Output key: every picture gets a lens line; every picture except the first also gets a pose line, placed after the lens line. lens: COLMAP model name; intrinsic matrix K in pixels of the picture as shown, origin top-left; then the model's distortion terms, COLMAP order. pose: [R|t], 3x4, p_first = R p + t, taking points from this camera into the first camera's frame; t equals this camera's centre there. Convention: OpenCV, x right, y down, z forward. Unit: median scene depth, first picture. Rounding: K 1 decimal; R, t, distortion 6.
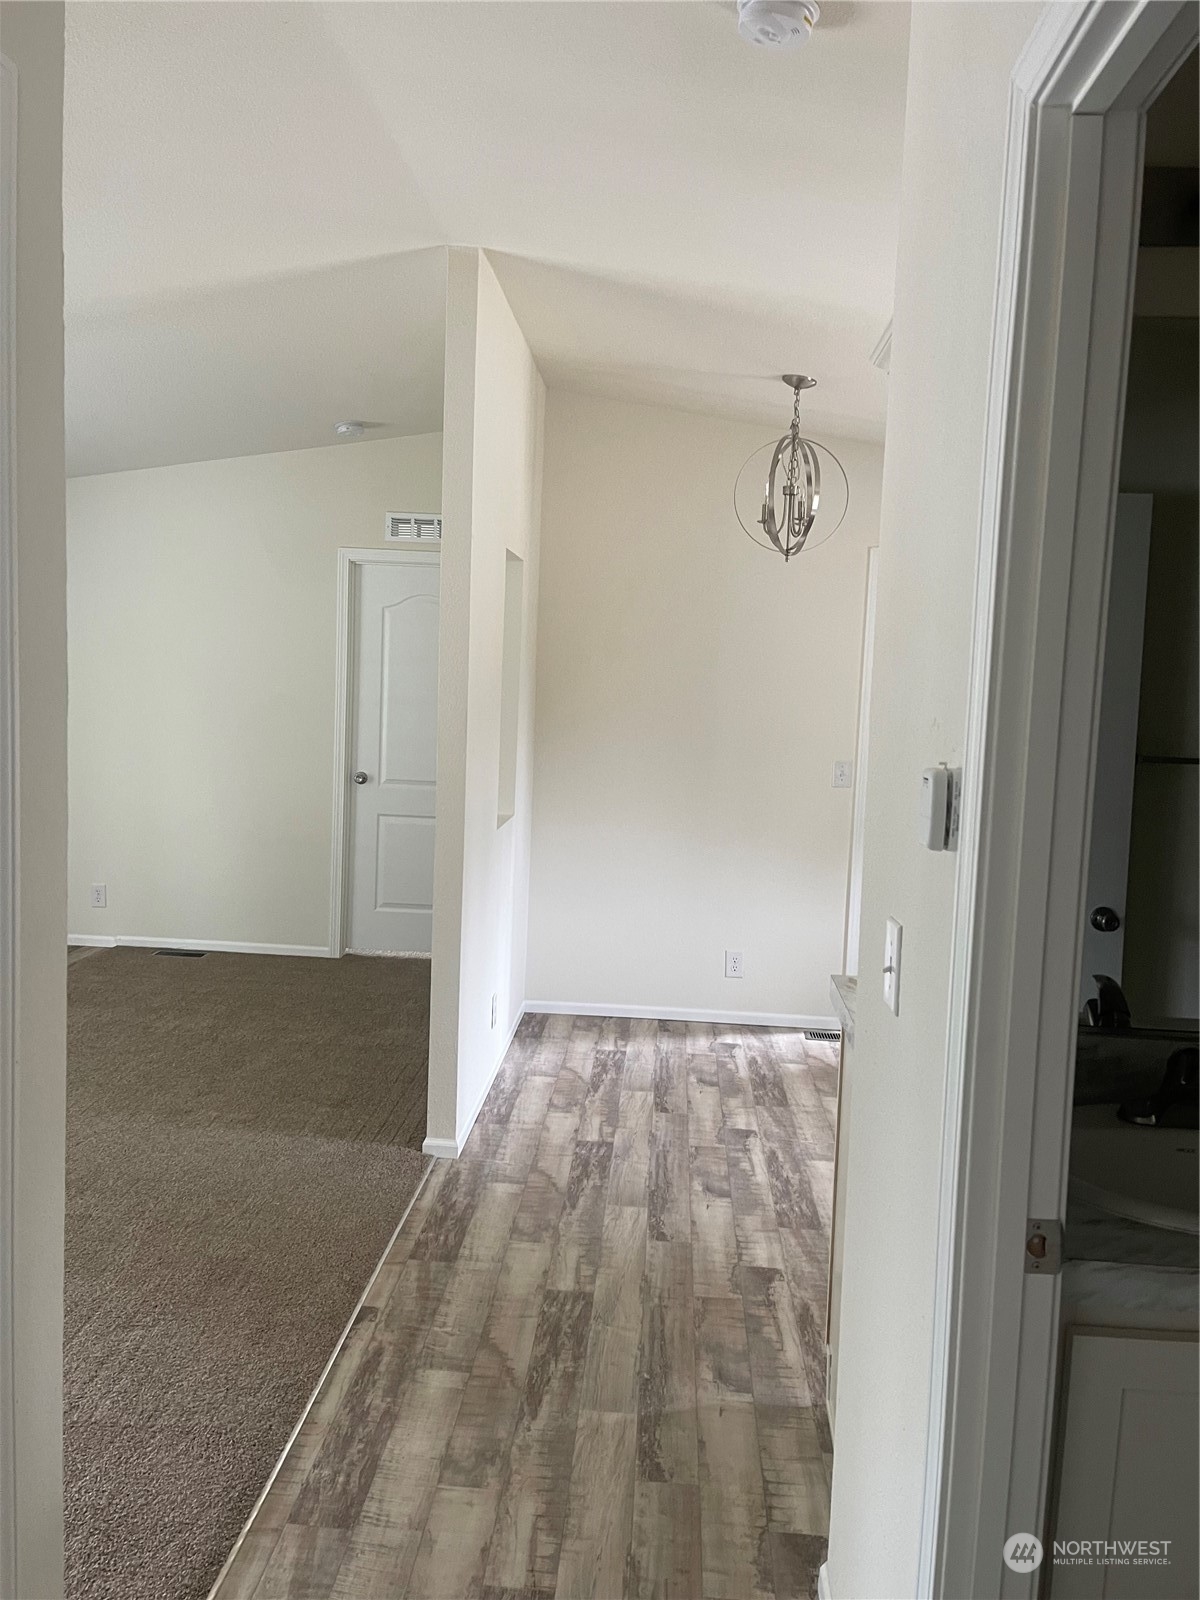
lens RADIAL K [[1231.1, 0, 568.9], [0, 1231.1, 787.2], [0, 0, 1]] dist [0.032029, -0.066040]
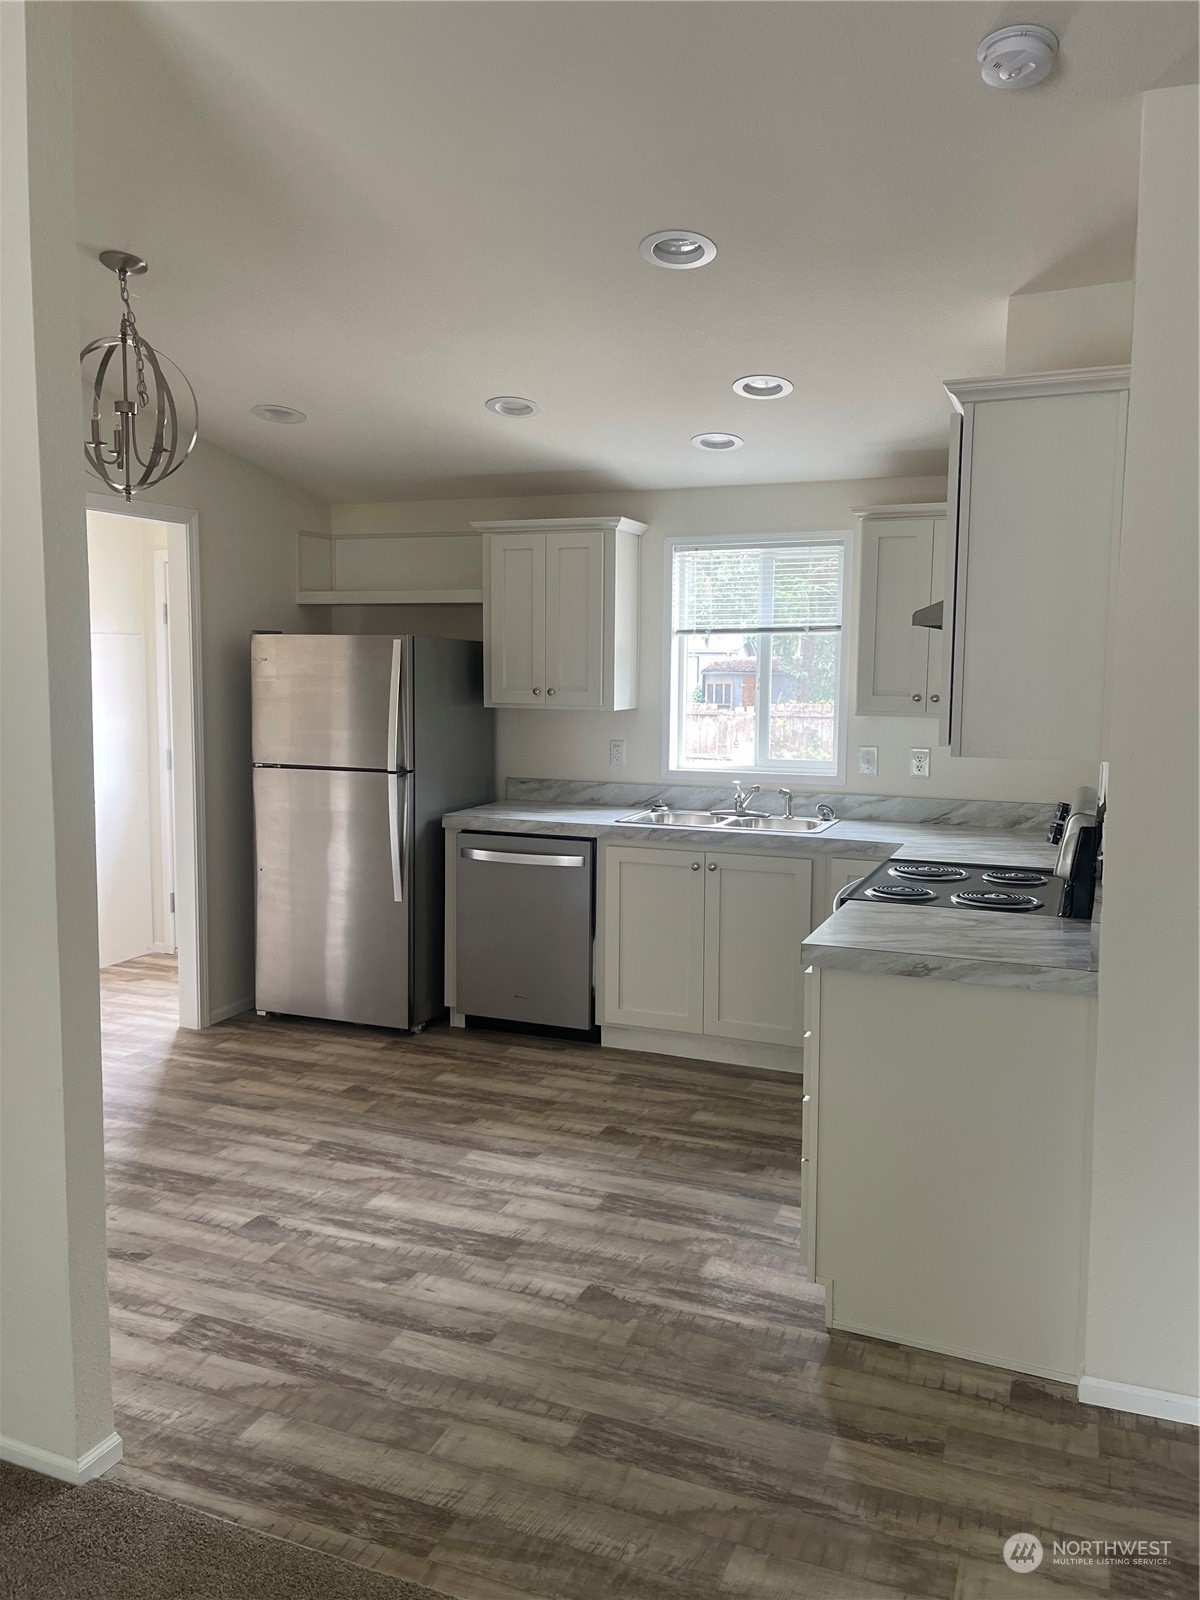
lens RADIAL K [[1231.1, 0, 594.7], [0, 1231.1, 786.8], [0, 0, 1]] dist [0.032029, -0.066040]
pose [[0.287638, -0.131918, 0.948610, -0.589085], [0.090550, 0.989778, 0.110187, -0.078838], [-0.953449, 0.054203, 0.296643, 0.608544]]
